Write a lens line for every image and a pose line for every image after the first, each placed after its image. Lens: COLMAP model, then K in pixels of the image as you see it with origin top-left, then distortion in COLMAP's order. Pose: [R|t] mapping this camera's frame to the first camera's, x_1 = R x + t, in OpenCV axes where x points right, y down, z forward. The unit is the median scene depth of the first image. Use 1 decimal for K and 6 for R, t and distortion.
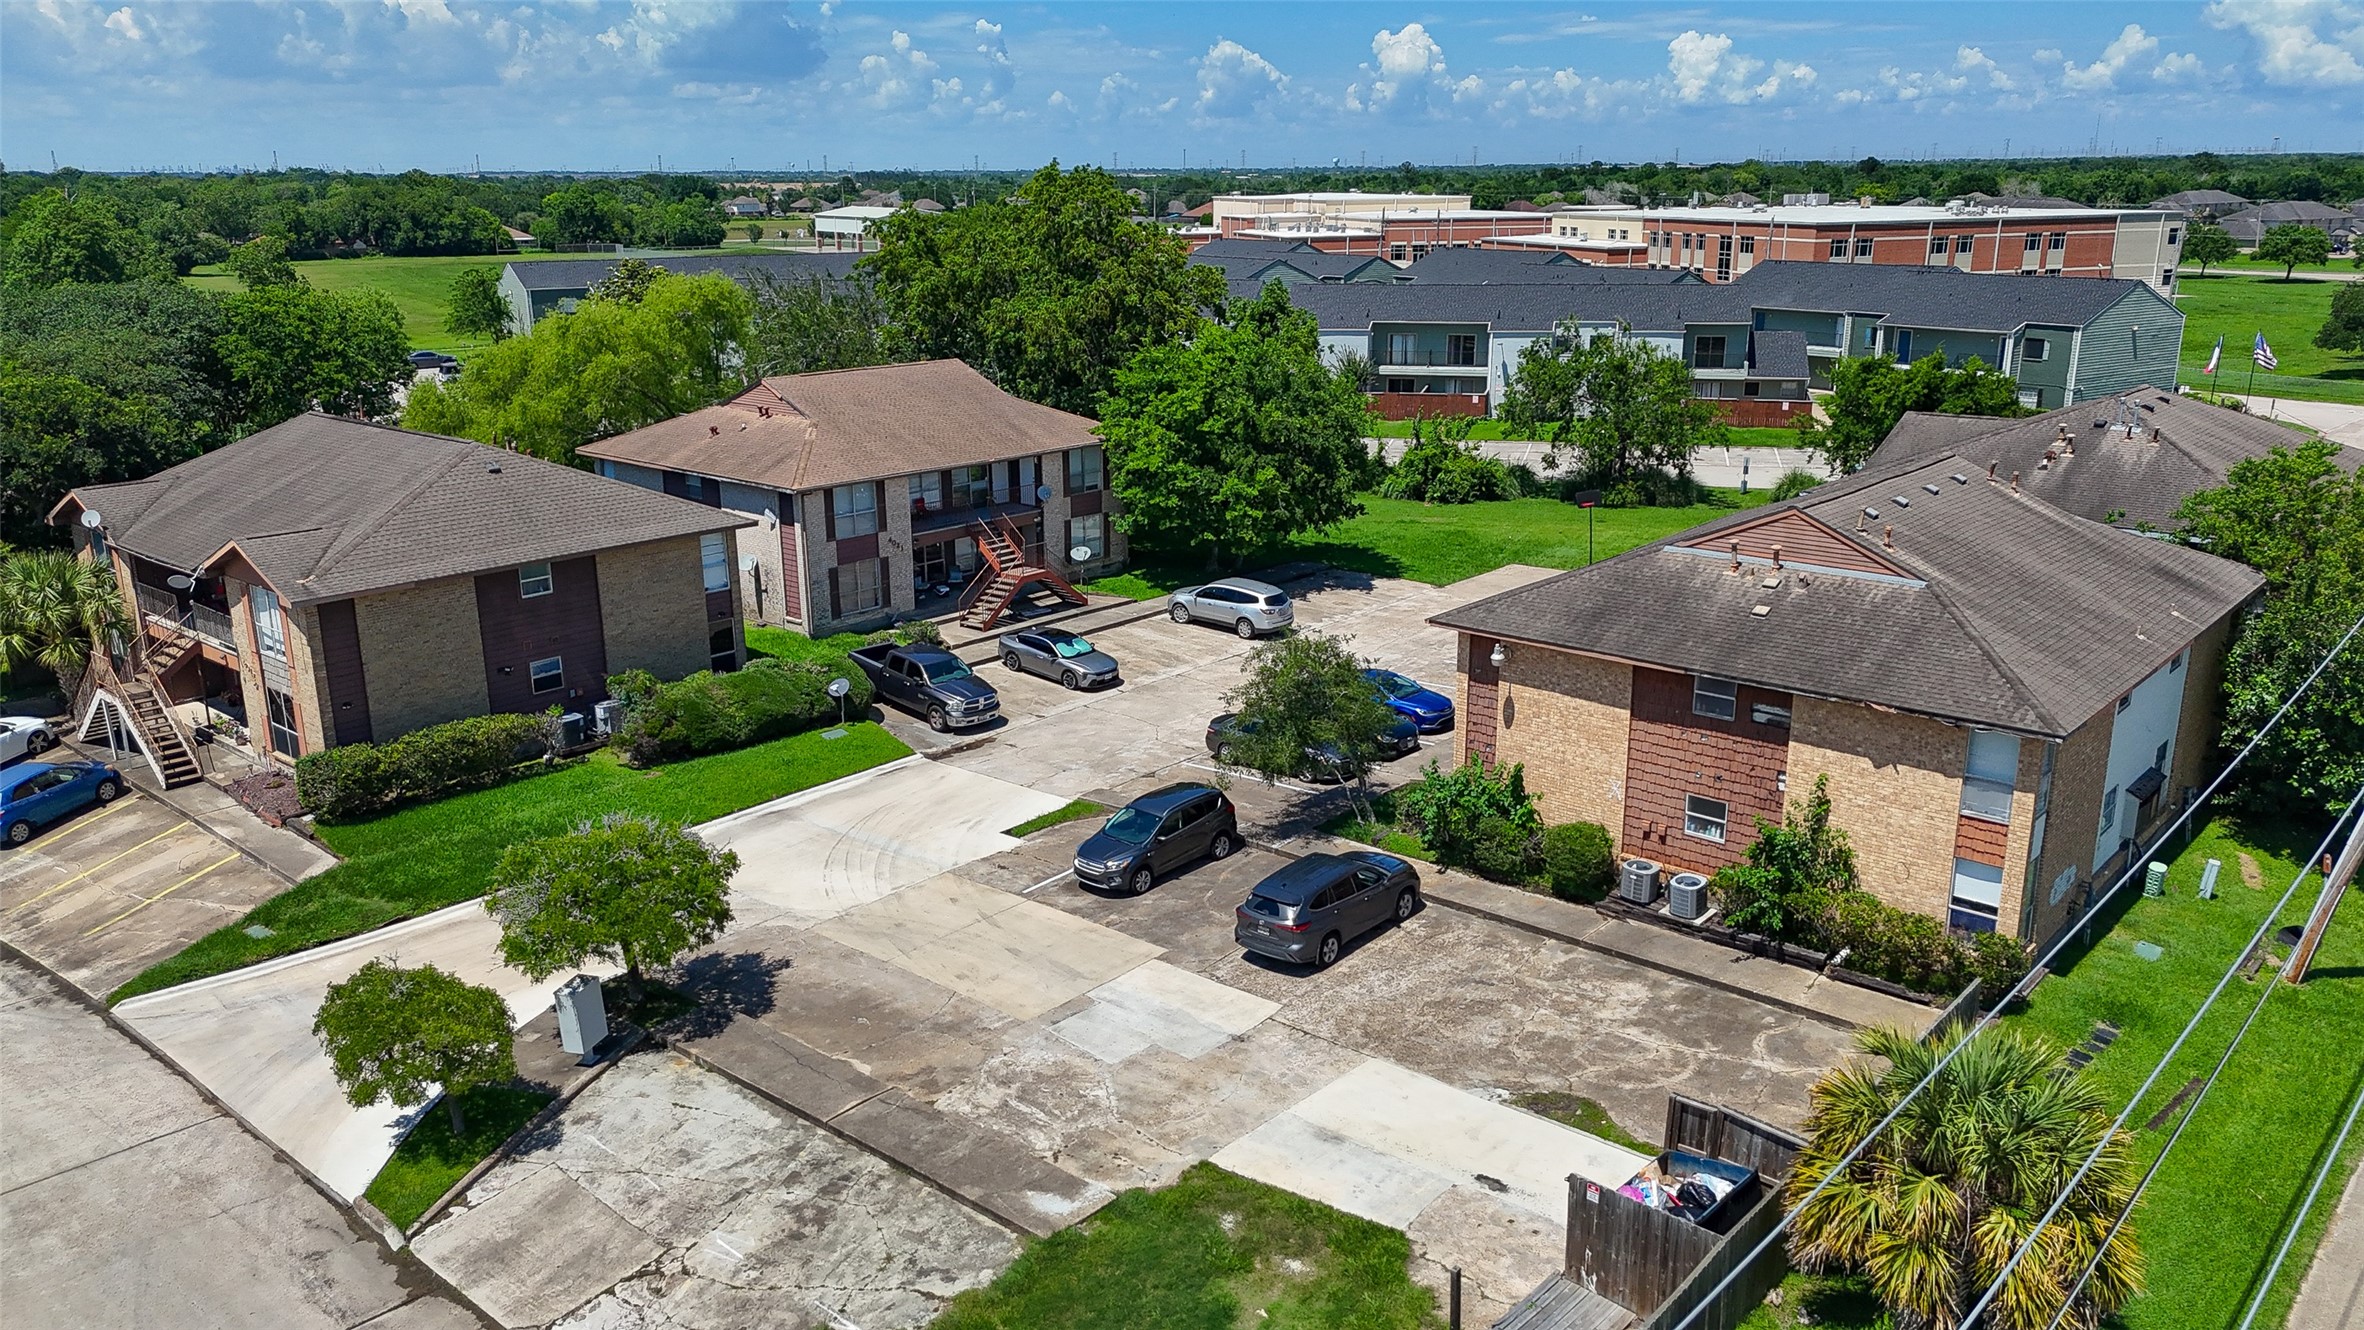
lens RADIAL K [[1737.4, 0, 1177.3], [0, 1737.4, 655.9], [0, 0, 1]] dist [0.088967, -0.092411]
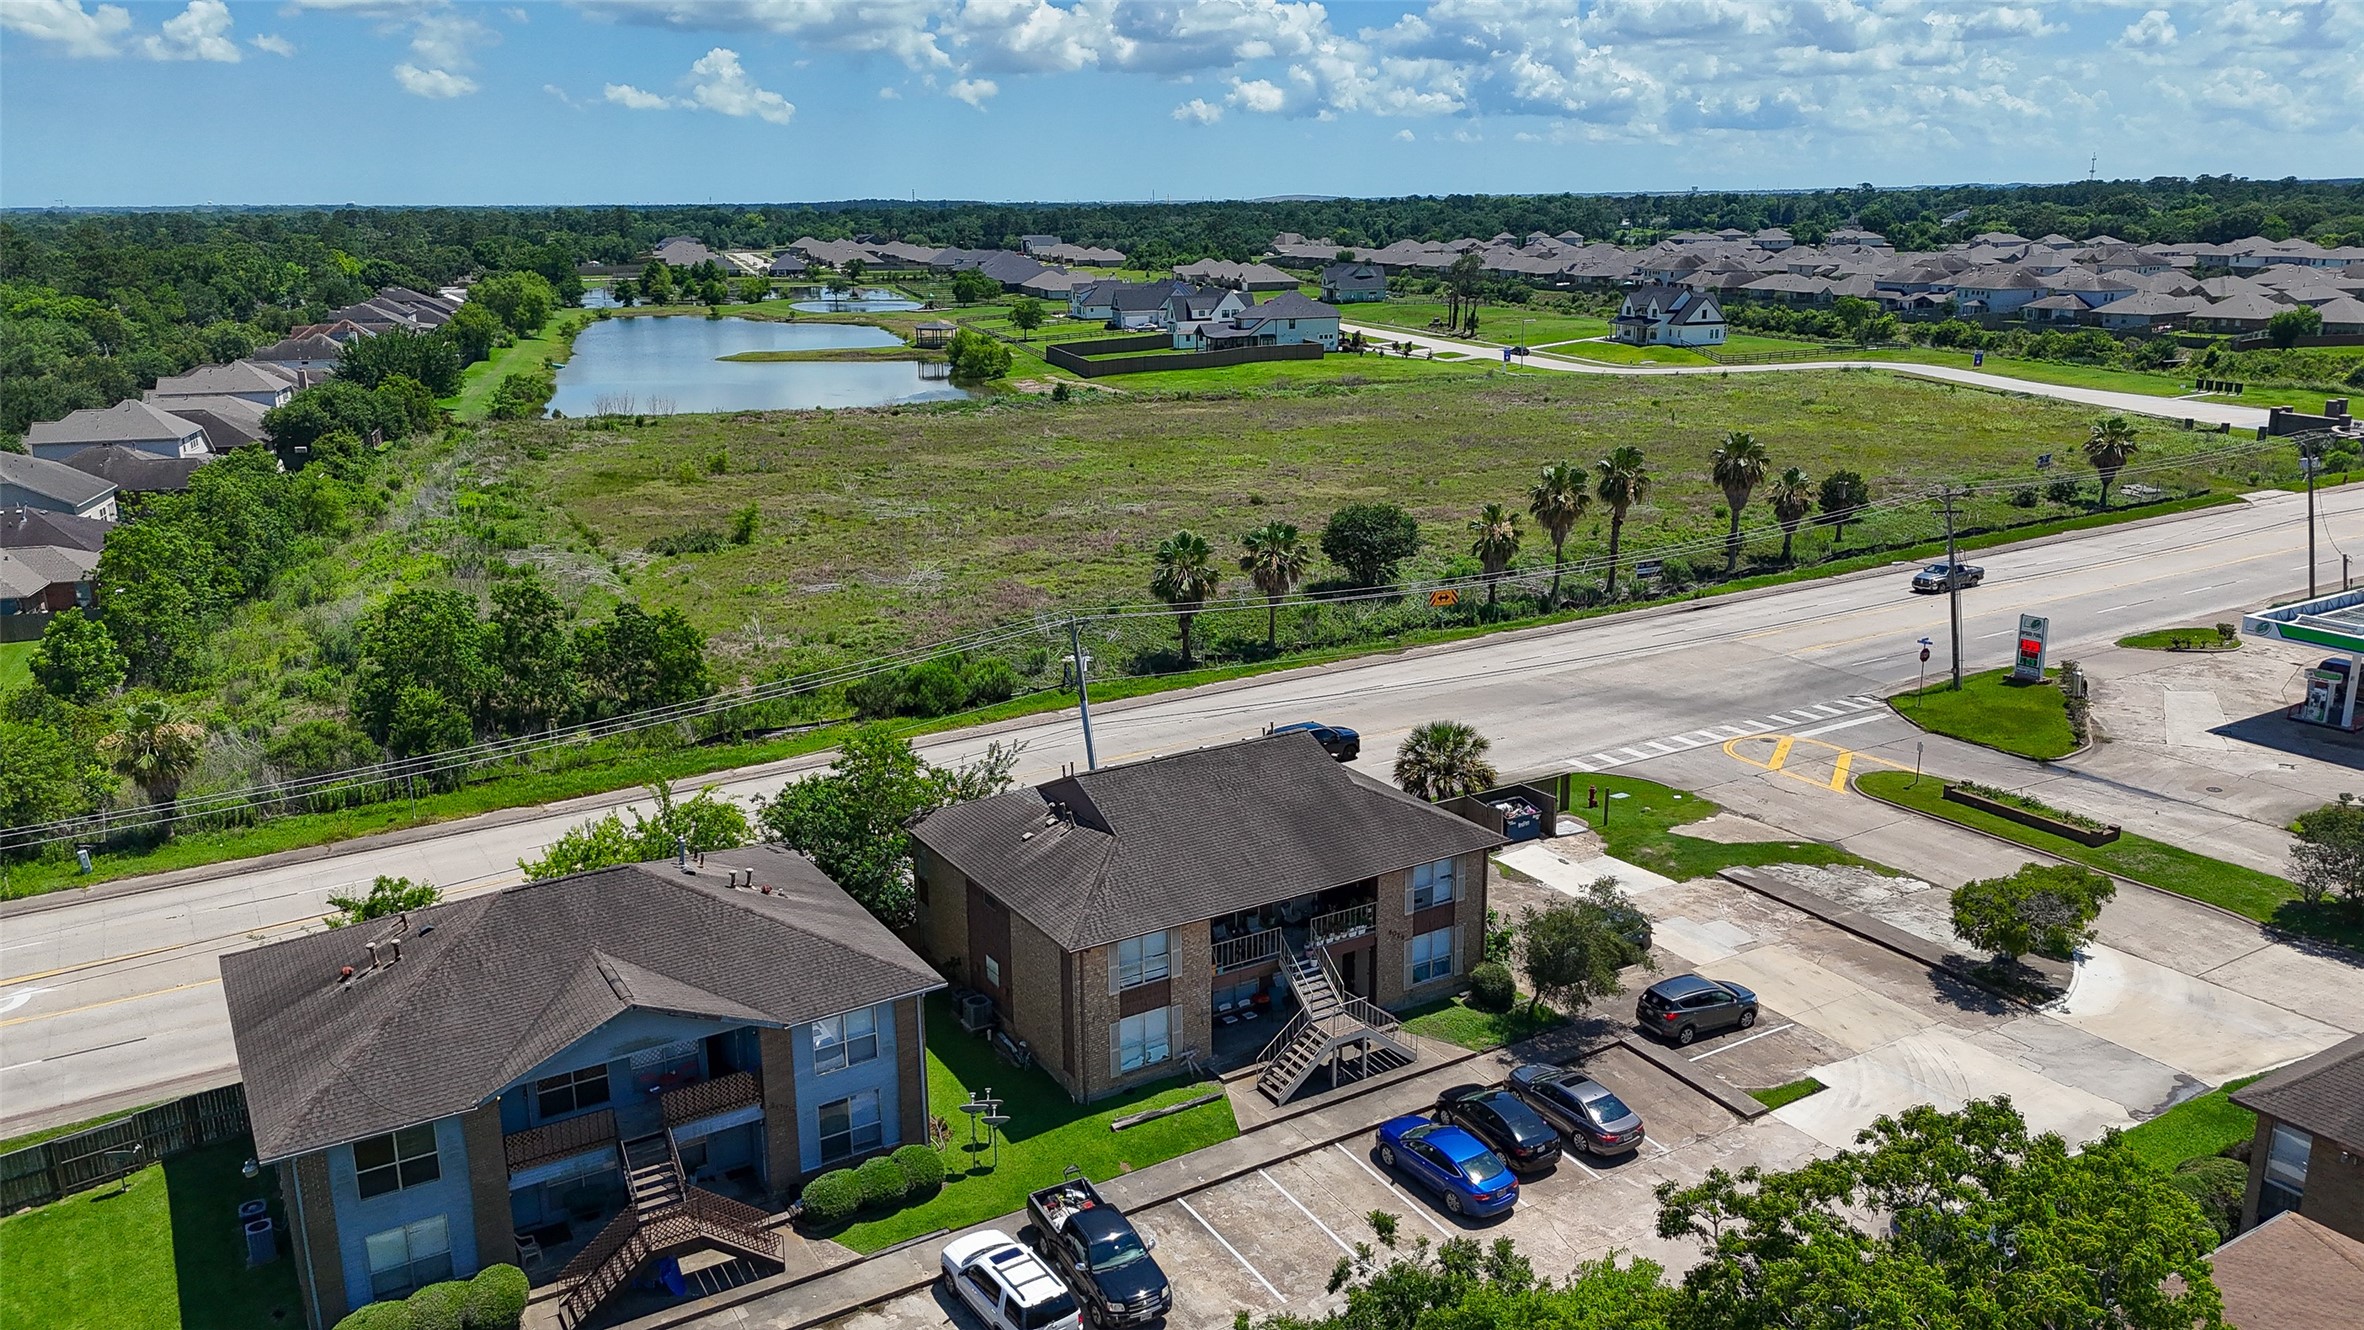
lens RADIAL K [[1737.4, 0, 1179.4], [0, 1737.4, 661.4], [0, 0, 1]] dist [0.088967, -0.092411]
pose [[-0.955118, -0.056058, 0.290874, -0.009274], [0.098830, 0.865368, 0.491295, -0.933539], [-0.279254, 0.497992, -0.820988, 2.286751]]
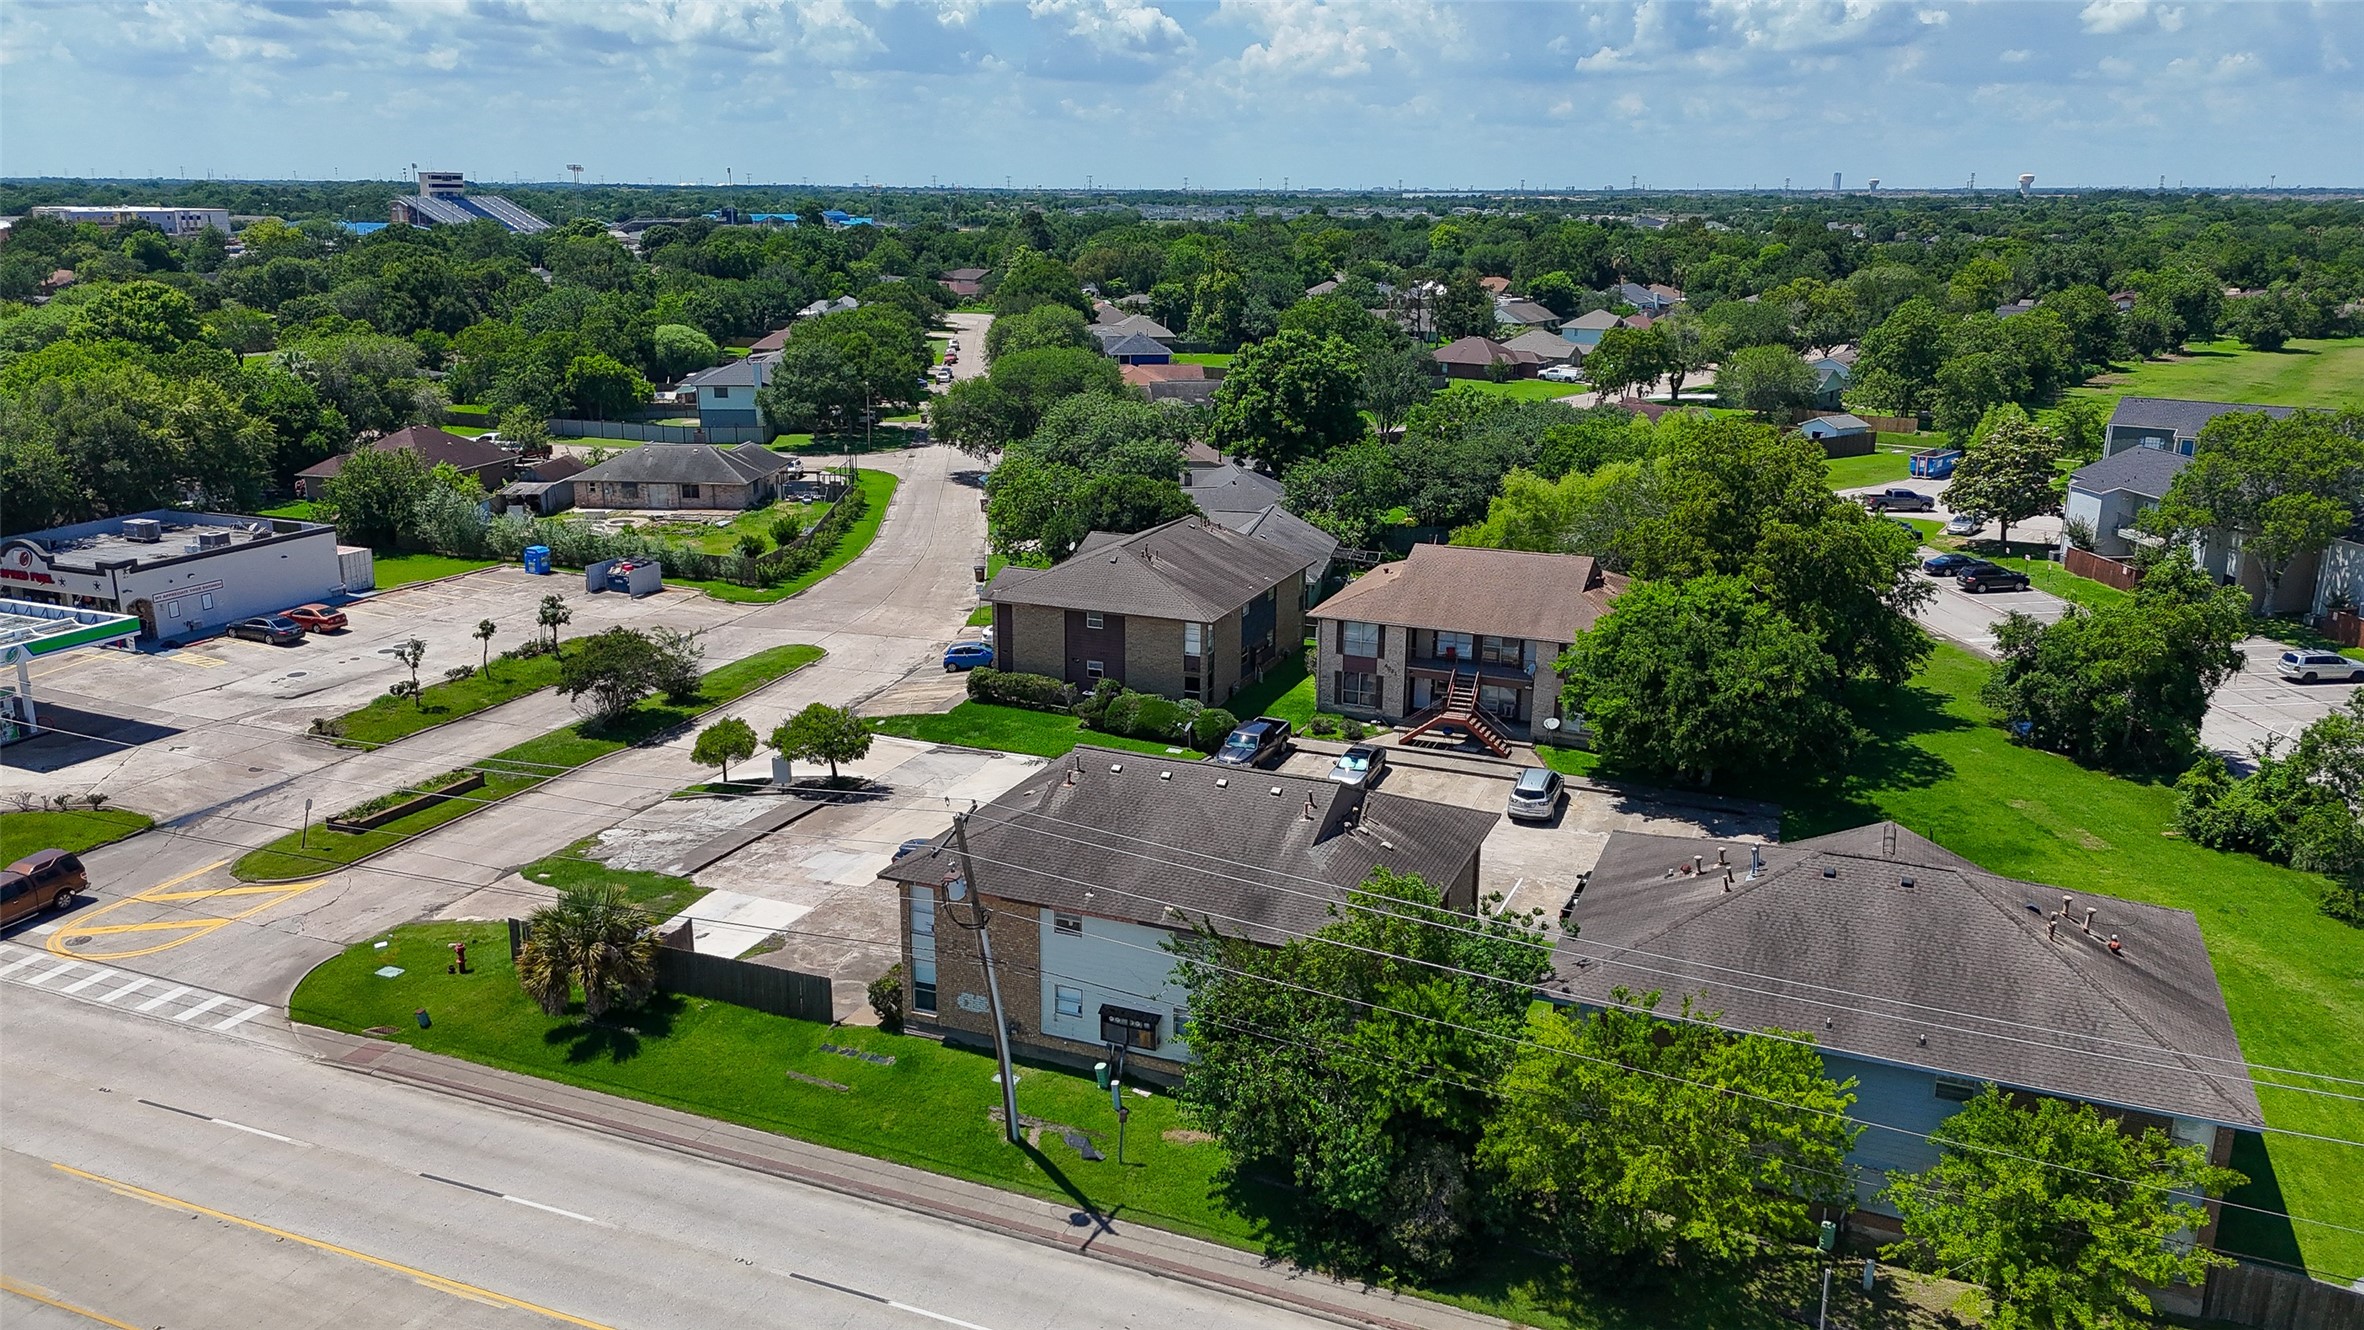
lens RADIAL K [[1737.4, 0, 1182.6], [0, 1737.4, 666.2], [0, 0, 1]] dist [0.088967, -0.092411]
pose [[0.322756, 0.260235, -0.910004, 1.737224], [-0.260178, 0.948813, 0.179055, -0.444498], [0.910020, 0.178972, 0.373942, 0.477043]]
